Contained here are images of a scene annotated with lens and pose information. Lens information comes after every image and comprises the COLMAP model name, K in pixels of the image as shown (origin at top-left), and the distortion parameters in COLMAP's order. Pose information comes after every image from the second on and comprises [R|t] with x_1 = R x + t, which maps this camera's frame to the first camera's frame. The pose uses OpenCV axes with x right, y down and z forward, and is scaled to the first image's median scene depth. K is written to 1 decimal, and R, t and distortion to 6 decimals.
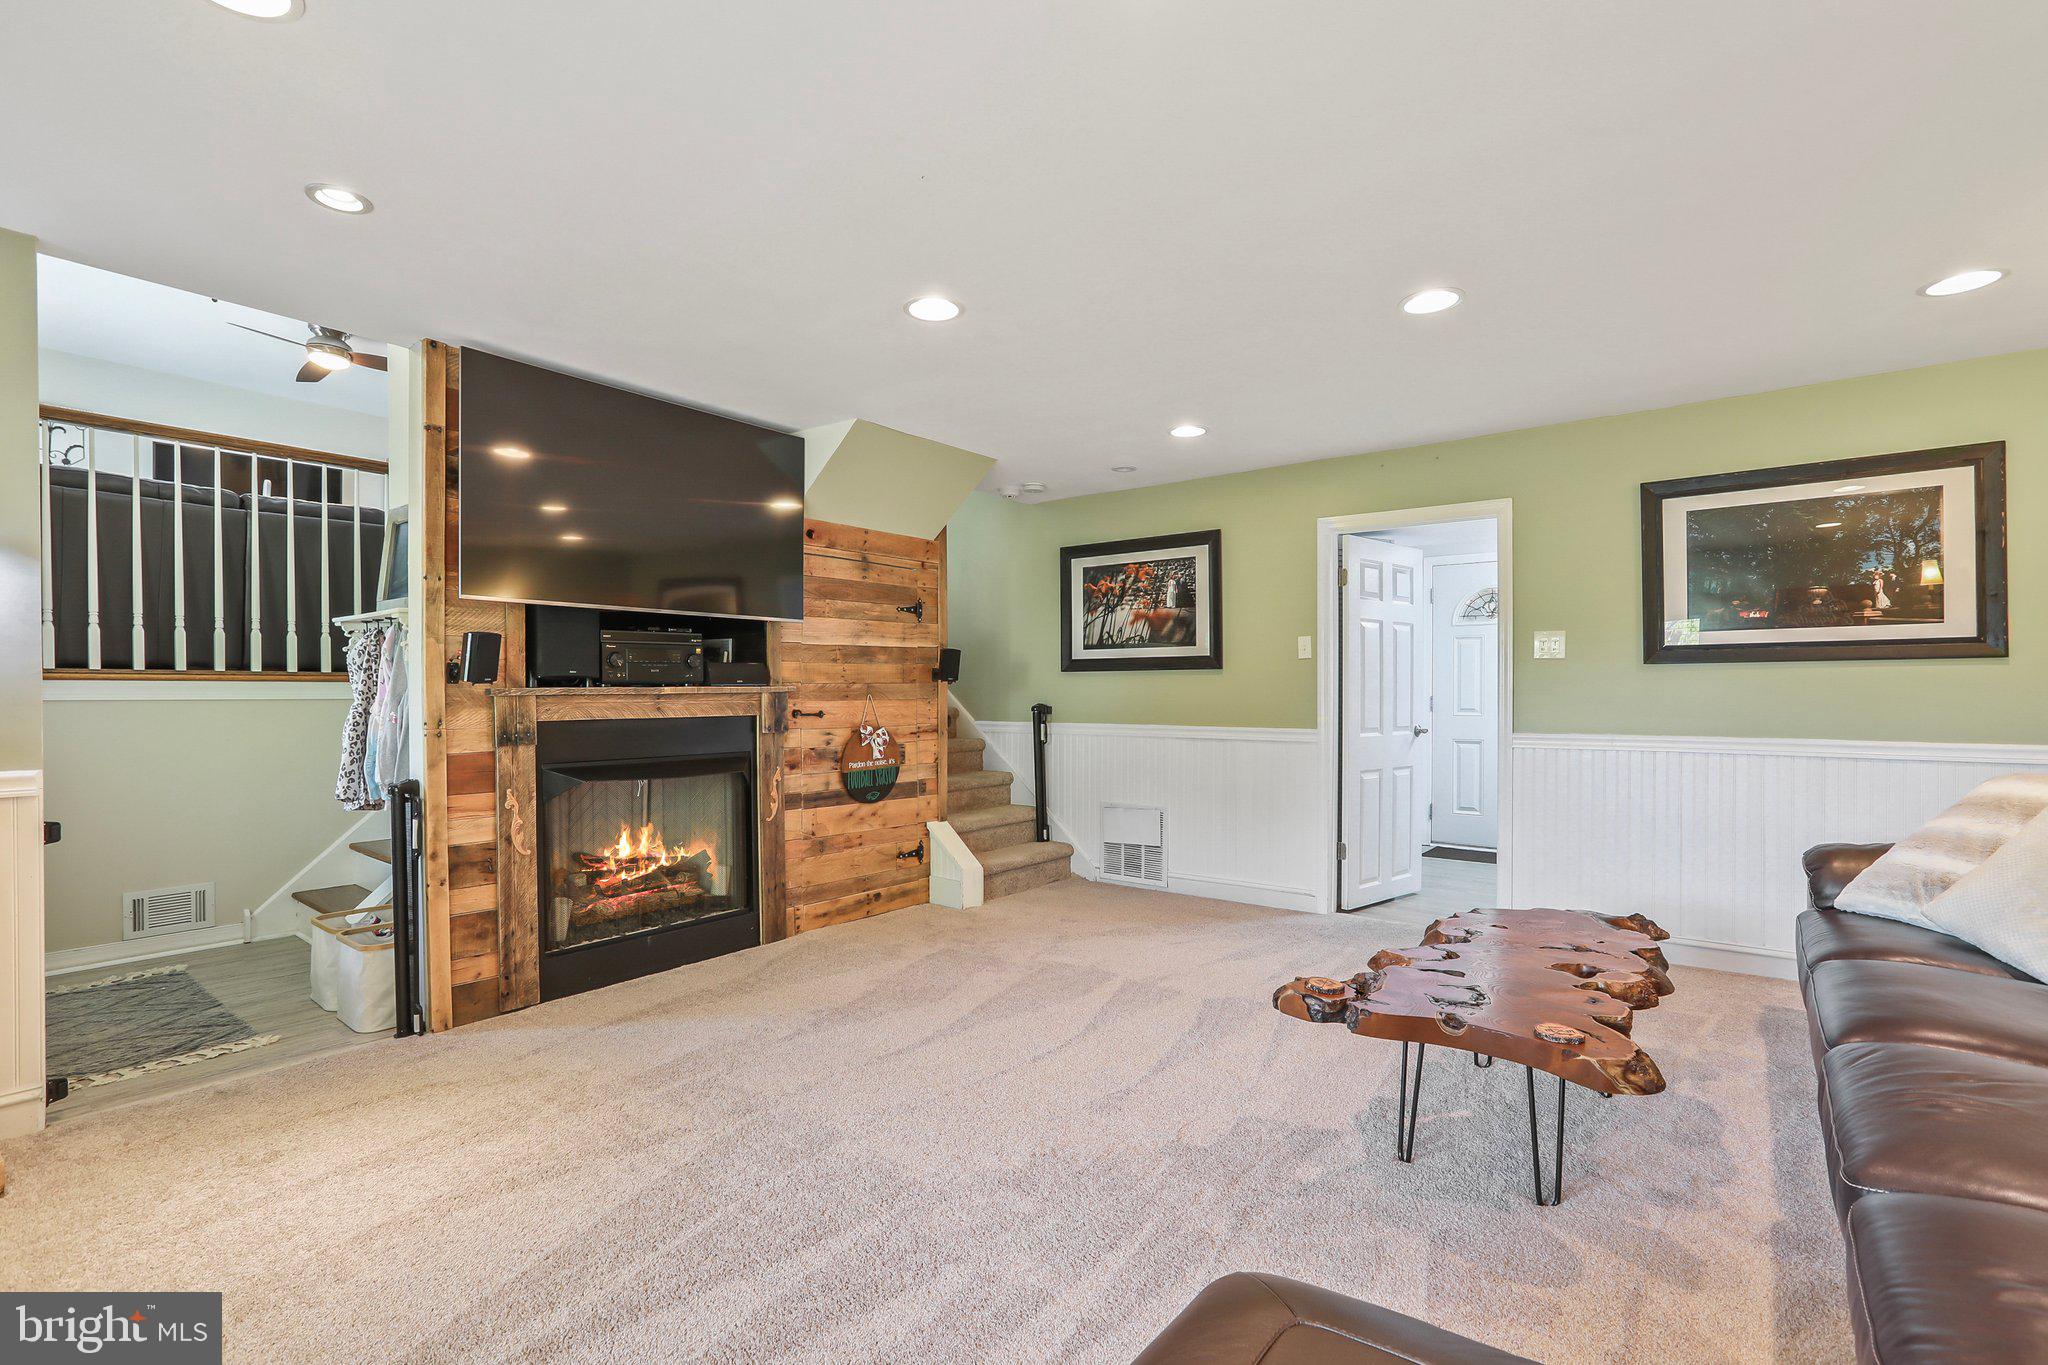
lens RADIAL K [[892.6, 0, 1024.0], [0, 892.6, 682.5], [0, 0, 1]] dist [-0.002613, 0.000015]
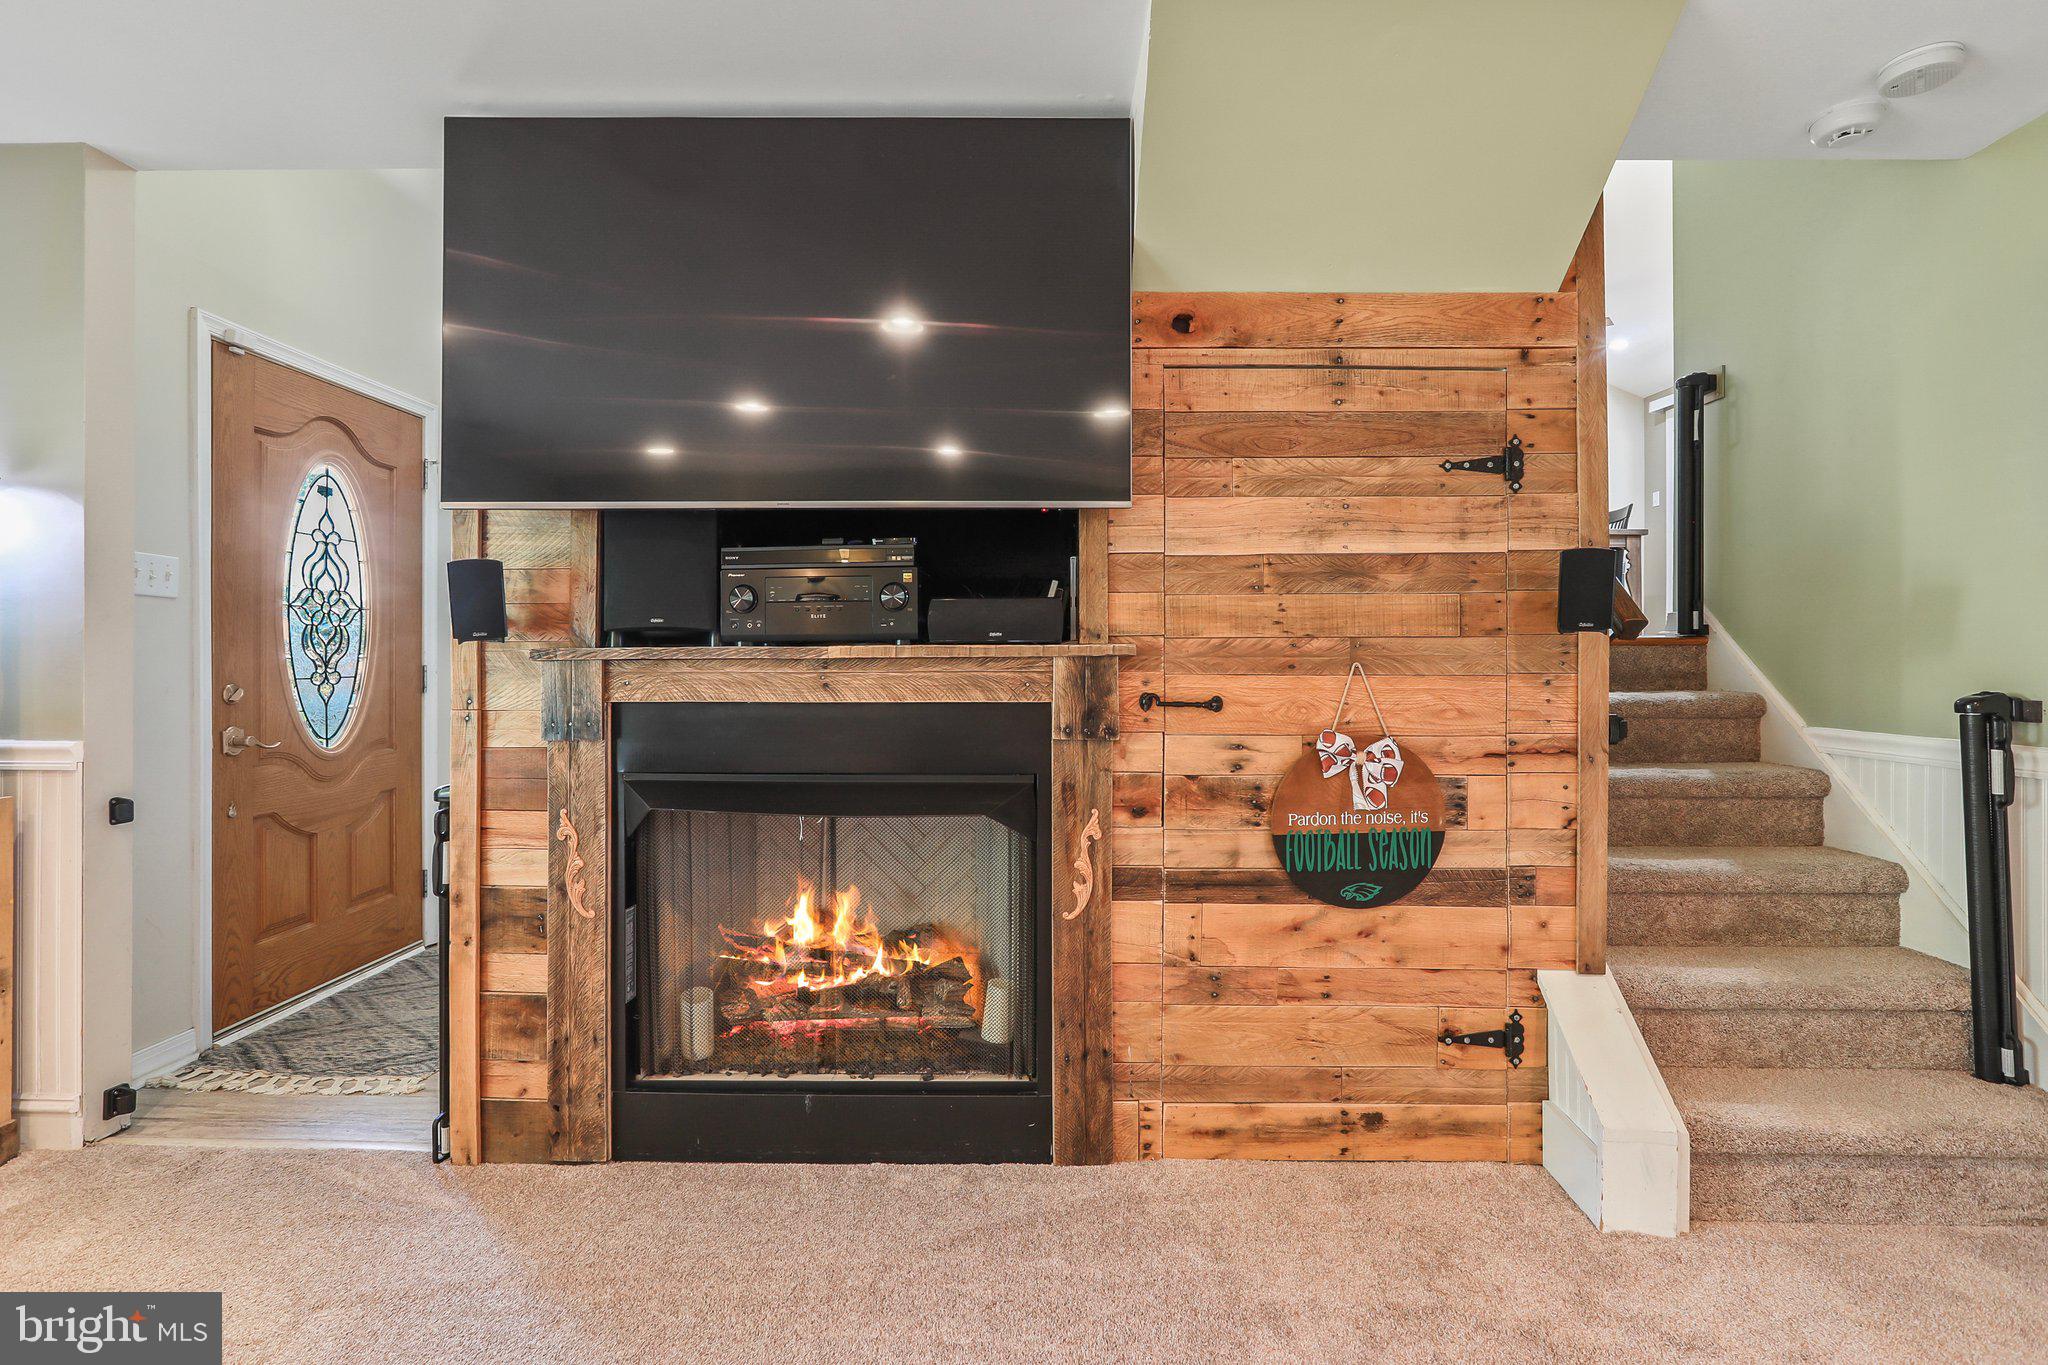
lens RADIAL K [[975.8, 0, 1028.0], [0, 975.8, 647.0], [0, 0, 1]] dist [-0.042881, 0.023862]
pose [[0.610462, -0.005056, -0.792029, 0.114159], [0.004995, 0.999984, -0.002534, 0.006220], [0.792030, -0.002409, 0.610478, 0.595829]]
